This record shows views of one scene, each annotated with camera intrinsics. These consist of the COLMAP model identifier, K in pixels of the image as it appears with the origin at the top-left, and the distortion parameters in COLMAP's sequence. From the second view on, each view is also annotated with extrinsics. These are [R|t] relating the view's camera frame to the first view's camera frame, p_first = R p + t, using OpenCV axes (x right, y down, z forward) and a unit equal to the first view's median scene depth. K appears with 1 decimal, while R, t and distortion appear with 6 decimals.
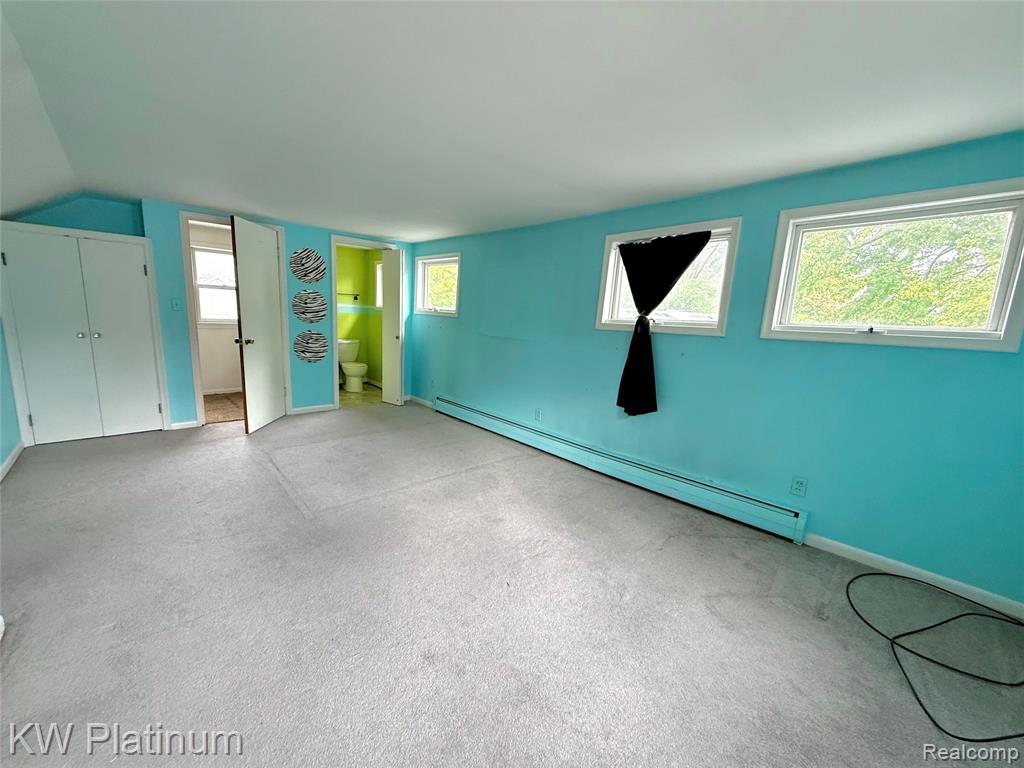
lens RADIAL K [[406.8, 0, 511.8], [0, 406.8, 390.0], [0, 0, 1]] dist [0.001070, 0.000084]
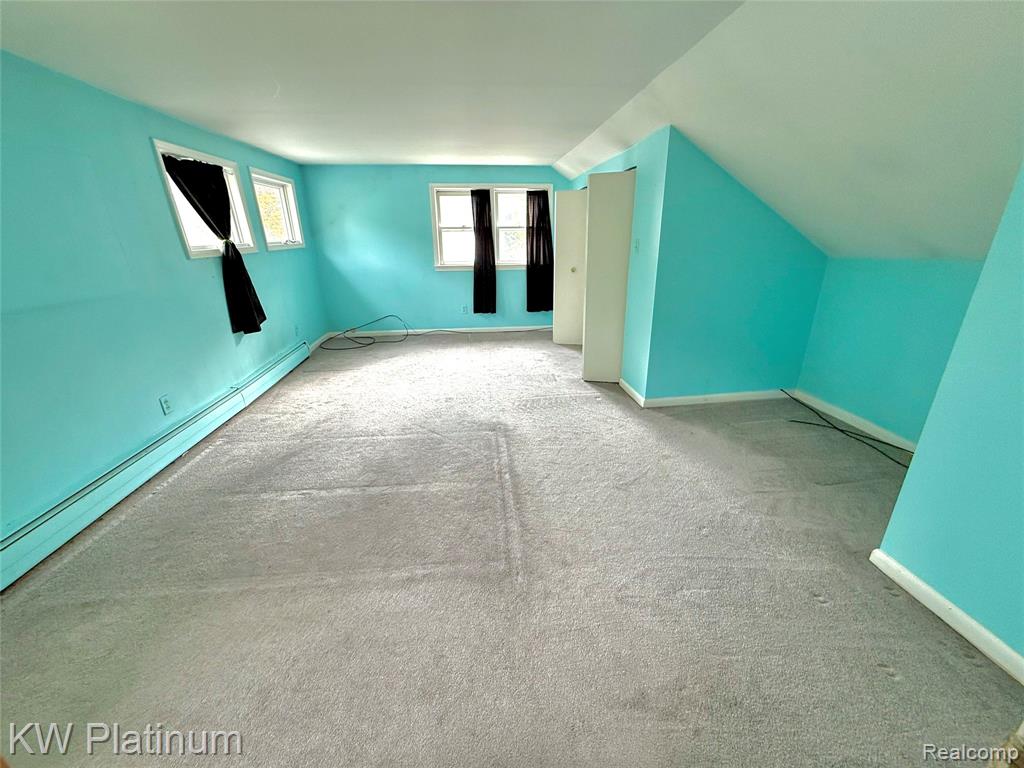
lens RADIAL K [[406.8, 0, 511.8], [0, 406.8, 390.0], [0, 0, 1]] dist [0.001070, 0.000084]
pose [[-0.781560, -0.244573, 0.573888, -0.980106], [0.103854, 0.856095, 0.506276, -0.305857], [-0.615125, 0.455286, -0.643690, 1.399433]]
